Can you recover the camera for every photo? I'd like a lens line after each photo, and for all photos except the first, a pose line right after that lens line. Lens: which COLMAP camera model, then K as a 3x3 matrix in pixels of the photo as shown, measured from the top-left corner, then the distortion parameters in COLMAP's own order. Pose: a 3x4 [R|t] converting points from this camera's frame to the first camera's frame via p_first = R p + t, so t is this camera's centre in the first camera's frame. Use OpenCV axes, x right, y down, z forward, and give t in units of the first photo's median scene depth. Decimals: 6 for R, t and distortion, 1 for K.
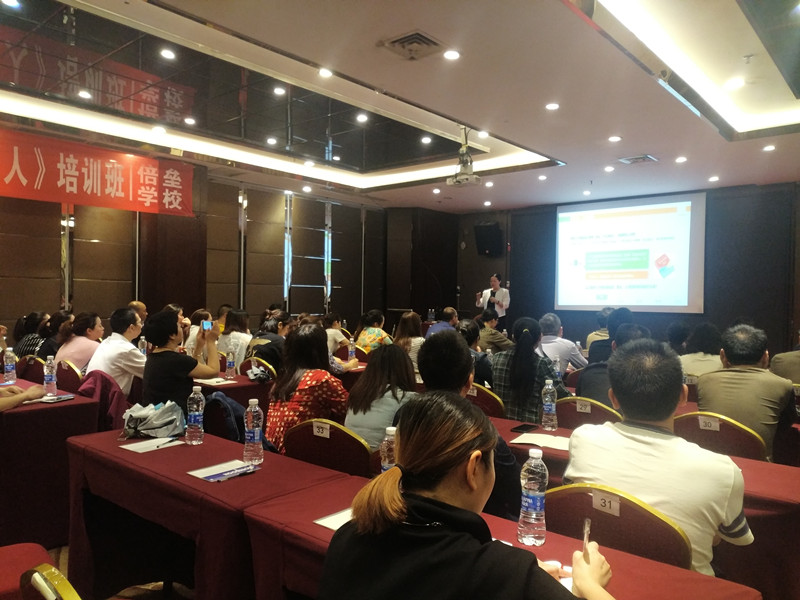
lens RADIAL K [[626.5, 0, 399.6], [0, 626.5, 299.9], [0, 0, 1]] dist [-0.002827, -0.000762]
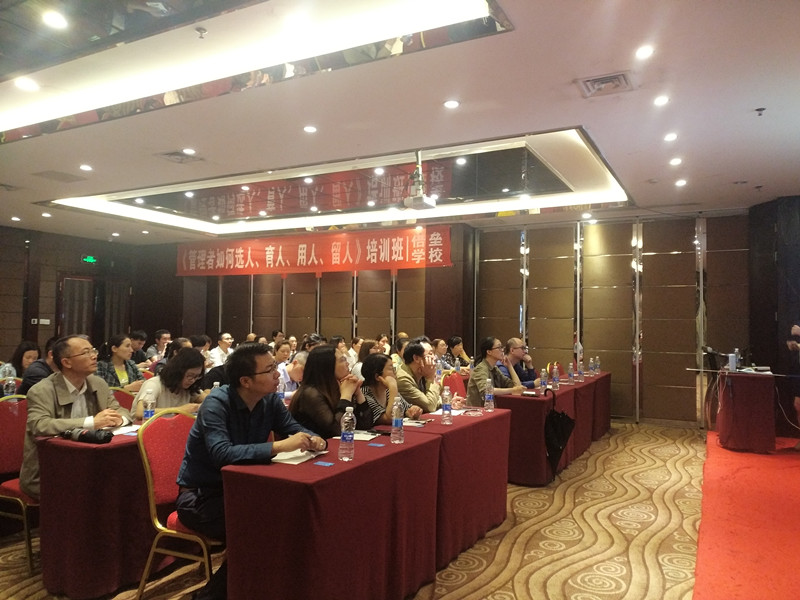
lens RADIAL K [[626.5, 0, 400.1], [0, 626.5, 300.8], [0, 0, 1]] dist [-0.002827, -0.000762]
pose [[0.217268, -0.051723, -0.974741, 0.939285], [-0.008761, 0.998452, -0.054934, 0.008552], [0.976073, 0.020475, 0.216479, 0.673692]]
